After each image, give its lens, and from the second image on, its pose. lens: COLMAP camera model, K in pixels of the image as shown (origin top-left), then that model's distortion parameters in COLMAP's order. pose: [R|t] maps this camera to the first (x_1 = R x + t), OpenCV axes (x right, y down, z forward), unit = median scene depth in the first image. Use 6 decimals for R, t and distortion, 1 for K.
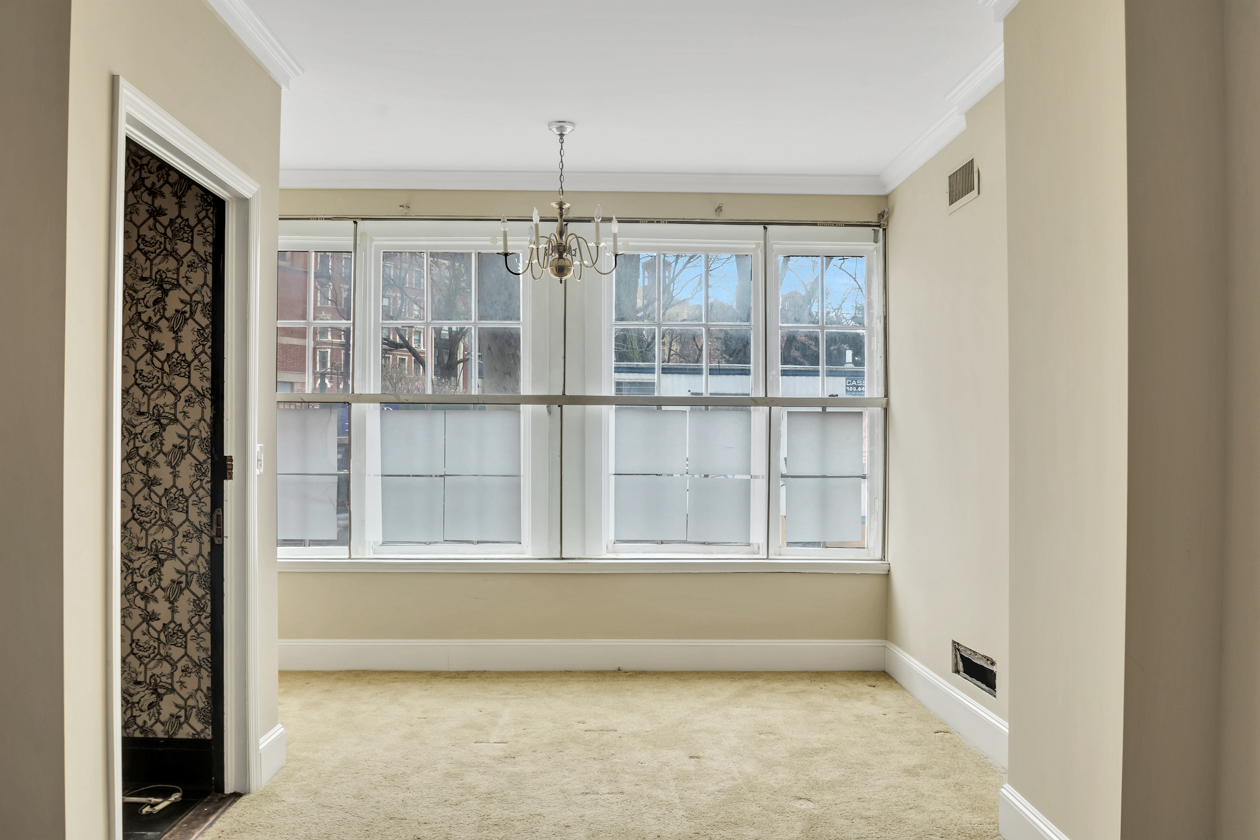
lens RADIAL K [[555.8, 0, 627.0], [0, 555.8, 434.7], [0, 0, 1]] dist [0.011026, -0.014514]
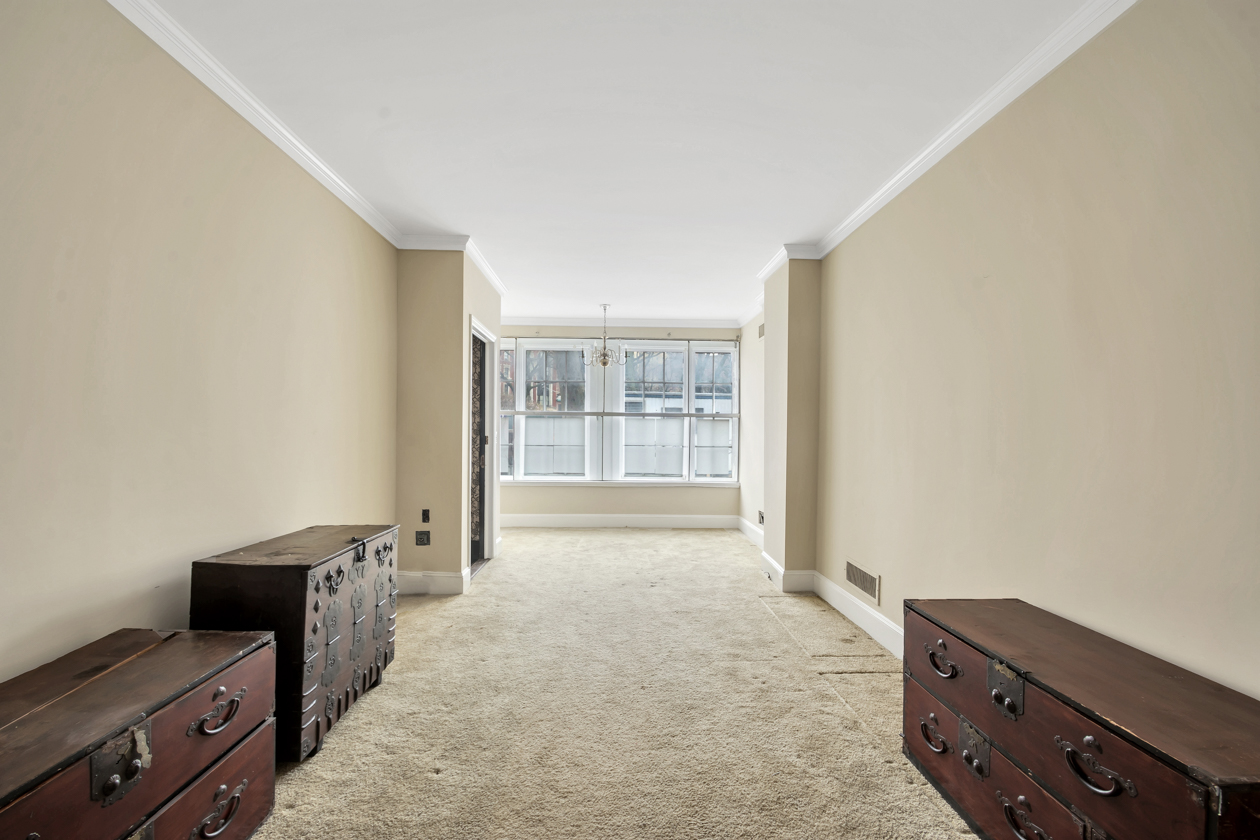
lens RADIAL K [[555.8, 0, 627.0], [0, 555.8, 434.7], [0, 0, 1]] dist [0.011026, -0.014514]
pose [[0.999954, 0.004010, 0.008669, -0.033944], [-0.004103, 0.999935, 0.010661, -0.000037], [-0.008626, -0.010696, 0.999906, -1.375721]]
